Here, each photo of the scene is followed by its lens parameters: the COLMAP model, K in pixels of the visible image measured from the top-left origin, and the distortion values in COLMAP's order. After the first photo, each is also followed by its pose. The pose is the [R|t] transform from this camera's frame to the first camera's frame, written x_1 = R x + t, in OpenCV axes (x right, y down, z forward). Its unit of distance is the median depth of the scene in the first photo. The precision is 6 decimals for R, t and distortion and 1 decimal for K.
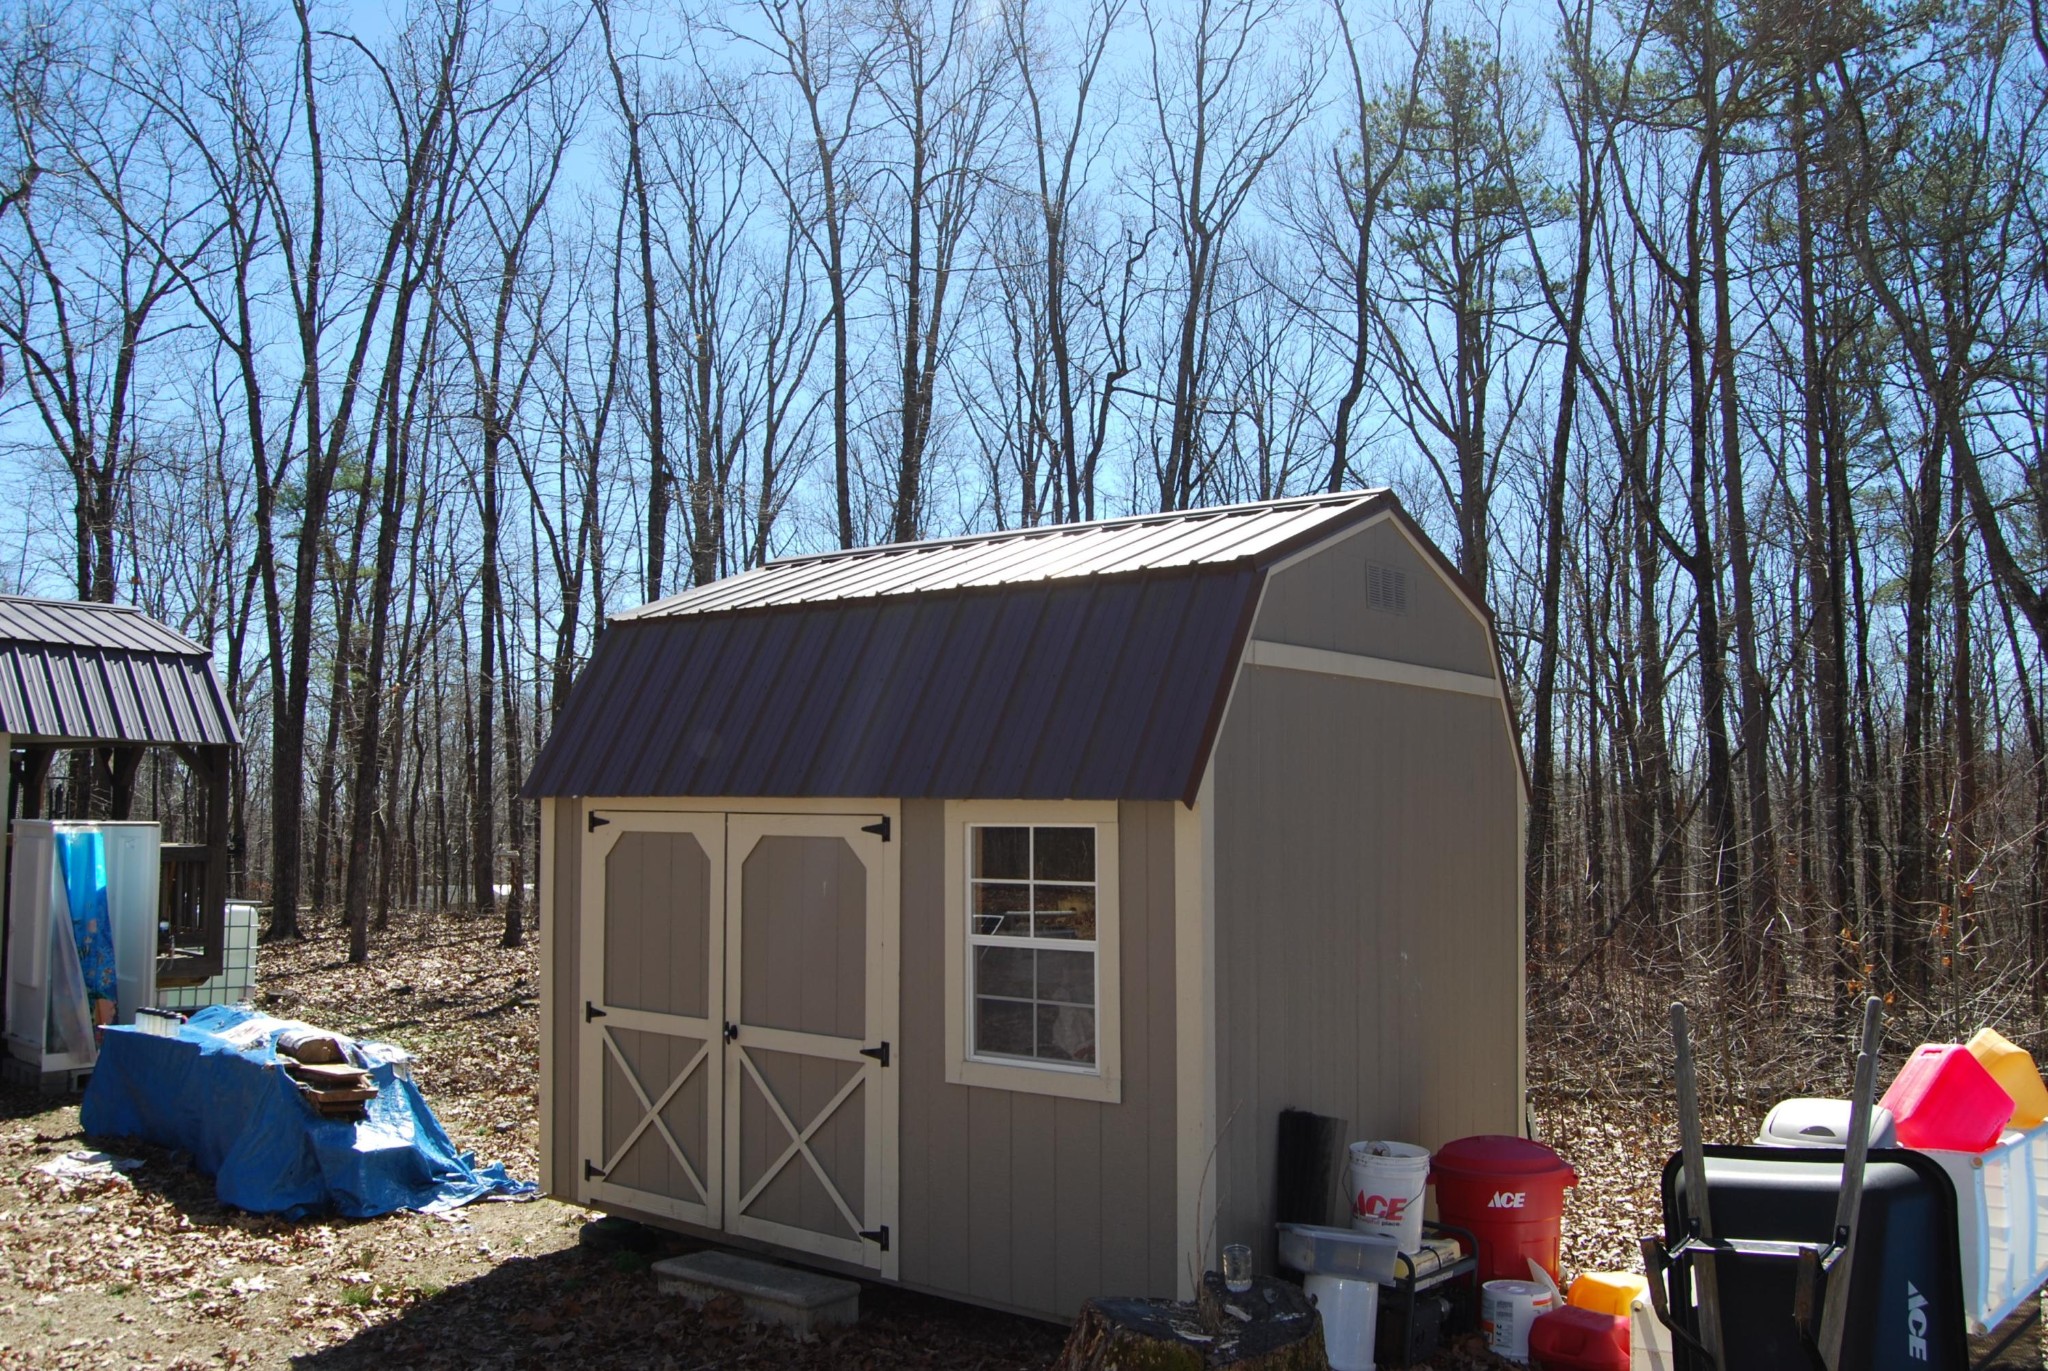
lens RADIAL K [[1599.3, 0, 1017.4], [0, 1599.3, 708.0], [0, 0, 1]] dist [-0.088632, 0.030908]
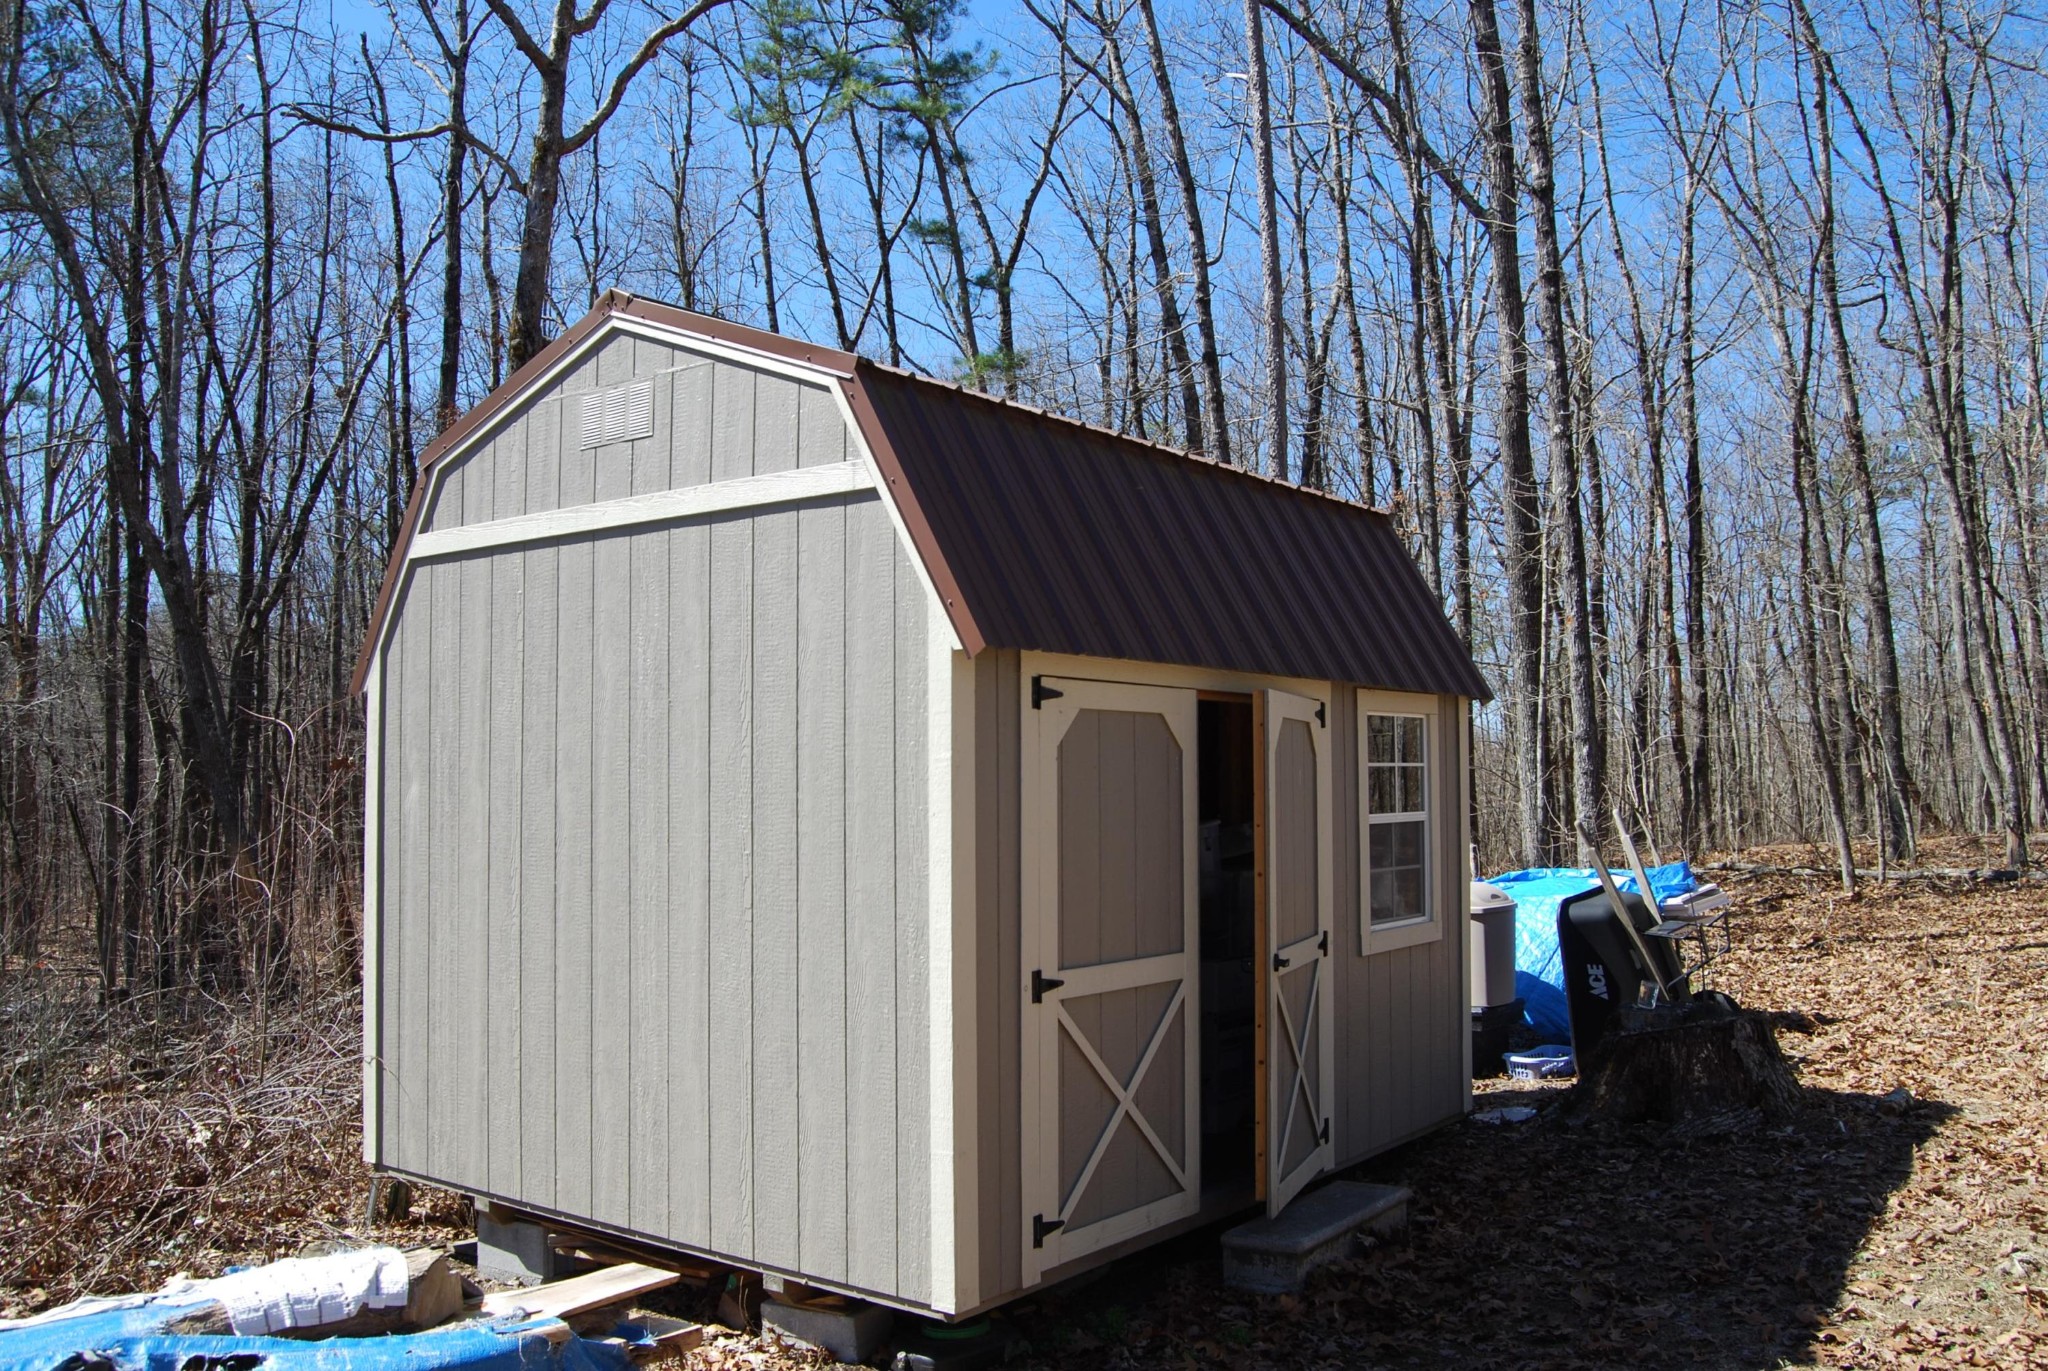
lens RADIAL K [[1599.3, 0, 1017.4], [0, 1599.3, 708.0], [0, 0, 1]] dist [-0.088632, 0.030908]
pose [[0.057893, 0.040420, 0.997504, -1.063781], [-0.061298, 0.997439, -0.036860, 0.118737], [-0.996439, -0.059011, 0.060222, 1.124350]]
